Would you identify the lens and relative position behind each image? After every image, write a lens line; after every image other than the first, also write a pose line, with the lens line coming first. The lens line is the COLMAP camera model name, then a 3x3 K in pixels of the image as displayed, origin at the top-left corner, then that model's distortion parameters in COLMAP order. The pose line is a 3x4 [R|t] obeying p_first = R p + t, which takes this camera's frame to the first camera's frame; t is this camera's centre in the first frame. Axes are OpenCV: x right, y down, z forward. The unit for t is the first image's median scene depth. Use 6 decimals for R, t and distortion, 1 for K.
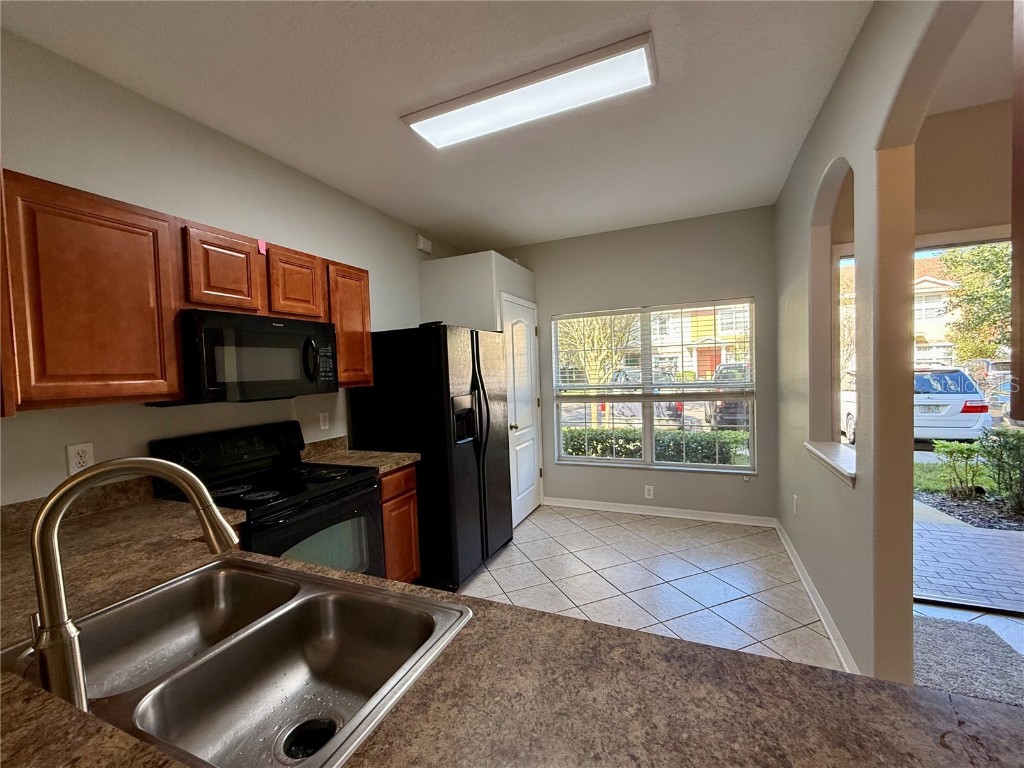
lens RADIAL K [[410.0, 0, 512.3], [0, 410.0, 385.5], [0, 0, 1]] dist [0.001245, 0.000160]
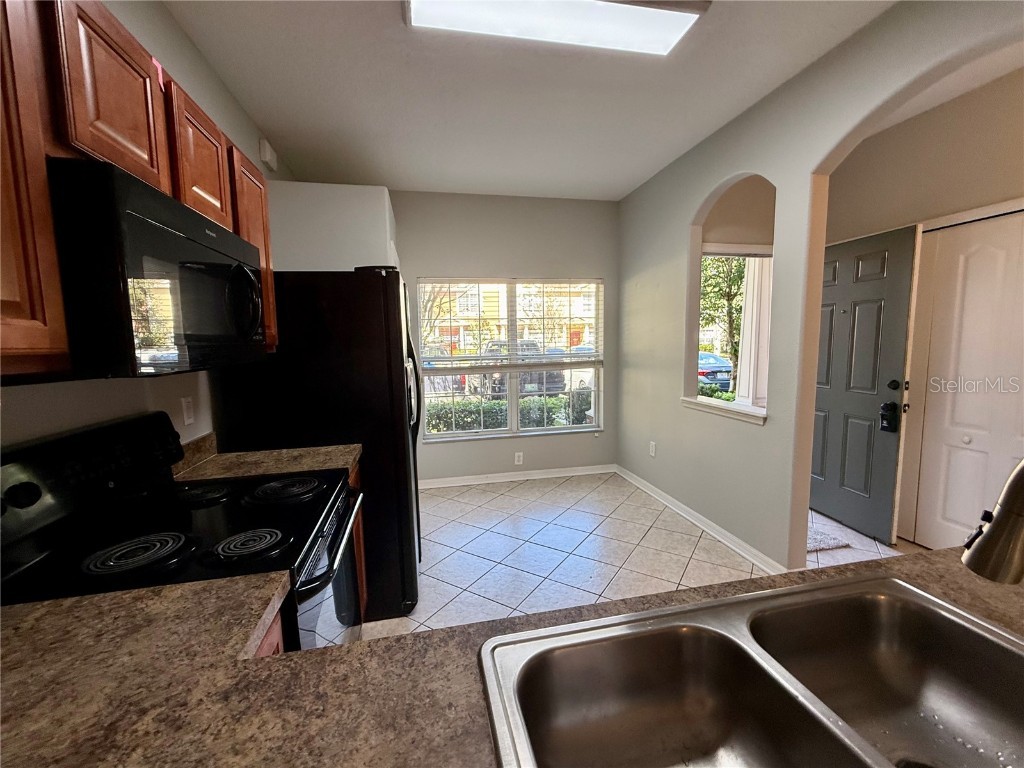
lens RADIAL K [[415.7, 0, 504.6], [0, 415.7, 383.5], [0, 0, 1]] dist [0.002352, 0.000311]
pose [[0.824946, -0.037479, 0.563967, -0.311815], [0.008455, 0.998506, 0.053989, 0.013458], [-0.565148, -0.039770, 0.824030, 0.172081]]
